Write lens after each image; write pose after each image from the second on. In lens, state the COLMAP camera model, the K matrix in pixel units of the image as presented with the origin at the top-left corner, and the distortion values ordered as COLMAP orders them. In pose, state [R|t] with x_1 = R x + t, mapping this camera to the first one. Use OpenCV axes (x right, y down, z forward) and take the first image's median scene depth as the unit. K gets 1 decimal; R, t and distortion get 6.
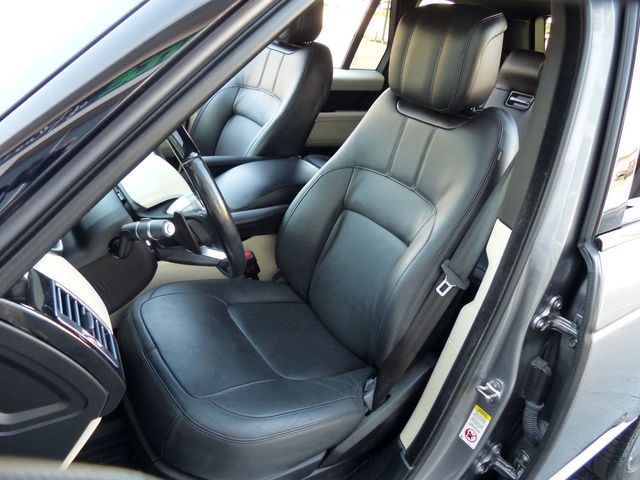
lens RADIAL K [[472.5, 0, 320.0], [0, 472.5, 240.0], [0, 0, 1]] dist [0.038807, 0.001943]
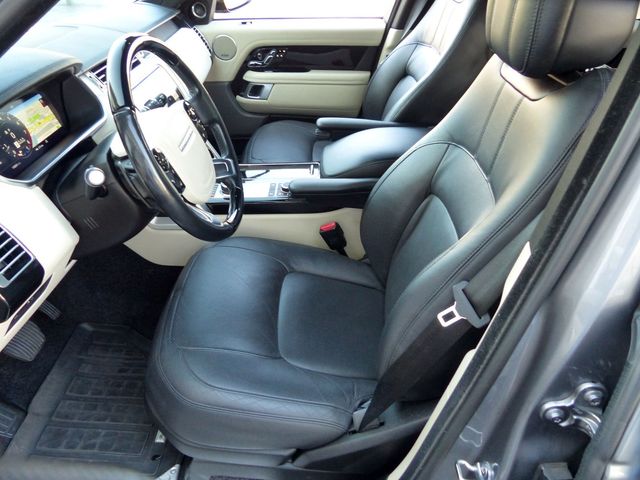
lens RADIAL K [[493.1, 0, 464.9], [0, 493.1, 241.6], [0, 0, 1]] dist [0.022688, 0.058777]
pose [[0.797482, 0.203473, -0.567997, 0.682083], [-0.167211, 0.979077, 0.115967, -0.104840], [0.579709, 0.002494, 0.814820, 0.380230]]
